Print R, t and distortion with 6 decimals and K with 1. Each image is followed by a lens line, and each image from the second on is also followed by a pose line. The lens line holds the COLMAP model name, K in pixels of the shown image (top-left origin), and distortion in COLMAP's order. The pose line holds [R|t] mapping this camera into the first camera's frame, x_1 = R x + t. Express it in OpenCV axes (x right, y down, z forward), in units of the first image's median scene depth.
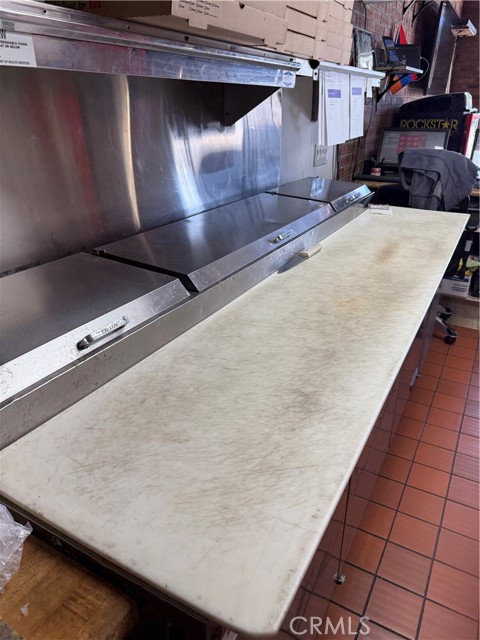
lens RADIAL K [[451.3, 0, 240.0], [0, 451.3, 320.0], [0, 0, 1]] dist [0.132468, -0.212385]
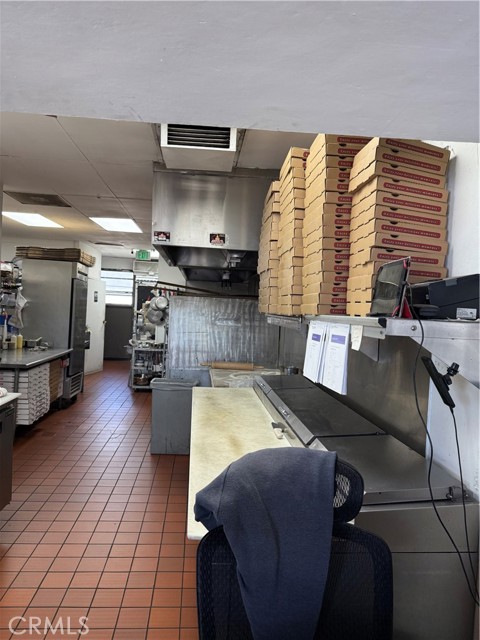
lens RADIAL K [[451.3, 0, 240.0], [0, 451.3, 320.0], [0, 0, 1]] dist [0.132468, -0.212385]
pose [[-0.824067, -0.019089, -0.566170, 0.983465], [-0.276446, 0.885901, 0.372501, -0.882876], [0.494460, 0.463481, -0.735319, 1.688153]]
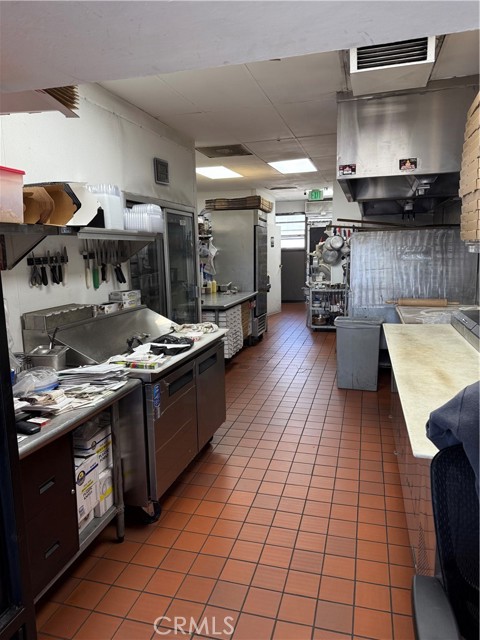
lens RADIAL K [[451.3, 0, 240.0], [0, 451.3, 320.0], [0, 0, 1]] dist [0.132468, -0.212385]
pose [[-0.970368, 0.065164, -0.232680, 1.078480], [-0.074726, 0.834817, 0.545432, -0.868907], [0.229788, 0.546657, -0.805210, 1.699394]]
